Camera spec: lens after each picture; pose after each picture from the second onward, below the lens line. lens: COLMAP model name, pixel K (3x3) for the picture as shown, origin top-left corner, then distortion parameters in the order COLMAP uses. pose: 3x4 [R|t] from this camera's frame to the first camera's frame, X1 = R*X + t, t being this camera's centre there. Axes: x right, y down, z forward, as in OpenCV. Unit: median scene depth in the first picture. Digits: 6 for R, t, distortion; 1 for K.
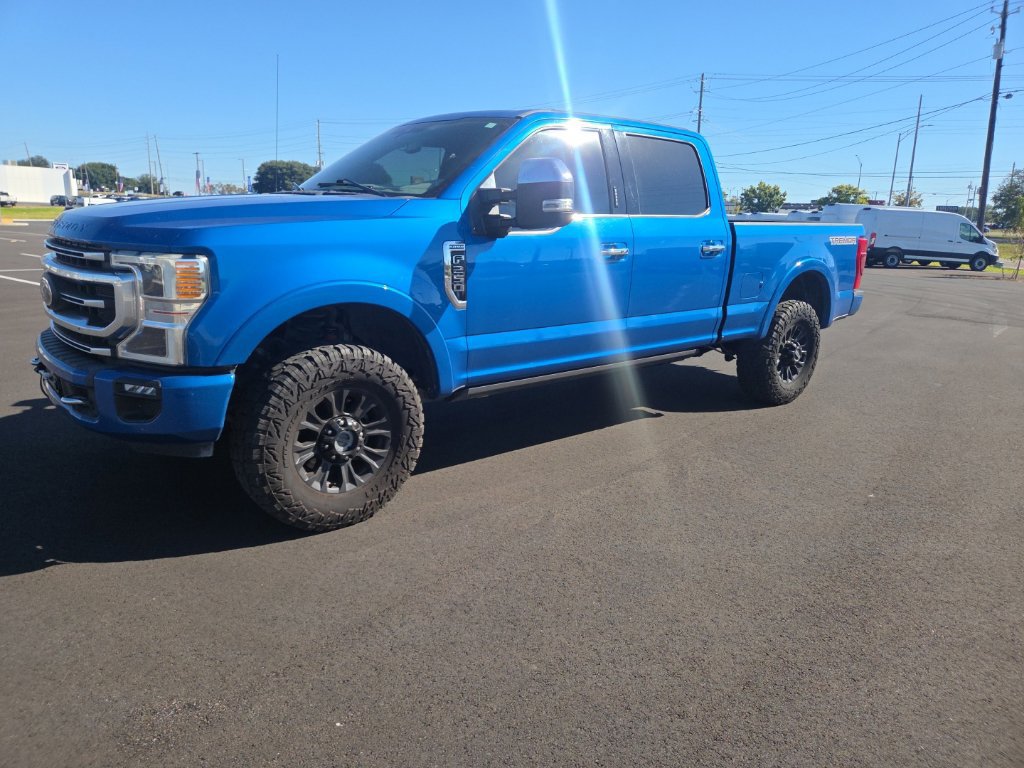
lens RADIAL K [[683.6, 0, 503.5], [0, 683.6, 369.4], [0, 0, 1]] dist [0.081162, -0.071602]
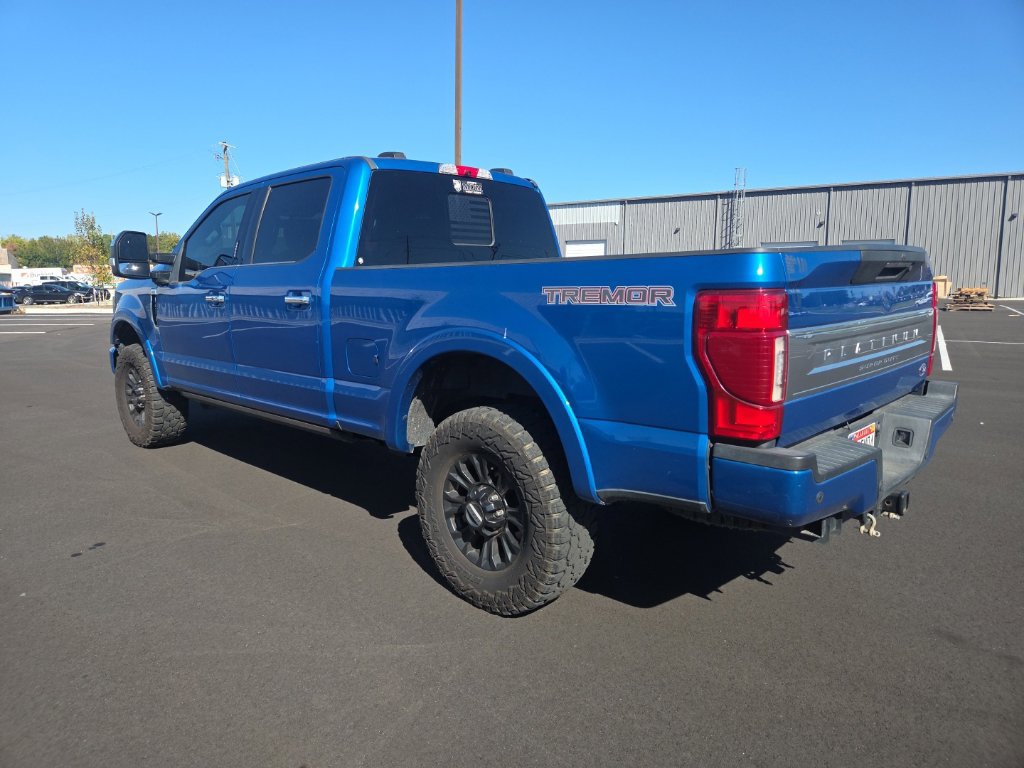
lens RADIAL K [[683.6, 0, 503.5], [0, 683.6, 369.4], [0, 0, 1]] dist [0.081162, -0.071602]
pose [[0.094565, 0.097539, -0.990729, 1.595173], [-0.206938, 0.975376, 0.076275, -0.292985], [0.973773, 0.197807, 0.112421, 1.636987]]
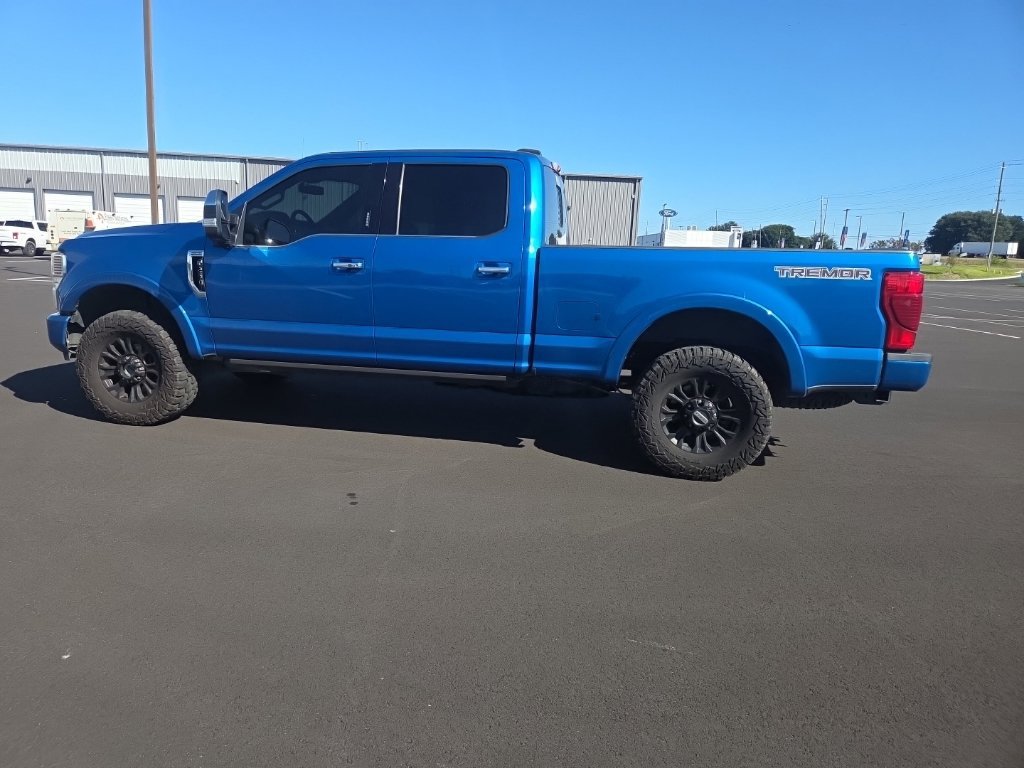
lens RADIAL K [[683.6, 0, 503.5], [0, 683.6, 369.4], [0, 0, 1]] dist [0.081162, -0.071602]
pose [[0.627630, 0.122098, -0.768878, 1.507392], [-0.182619, 0.983158, 0.007055, -0.067113], [0.756790, 0.135984, 0.639357, 0.586903]]
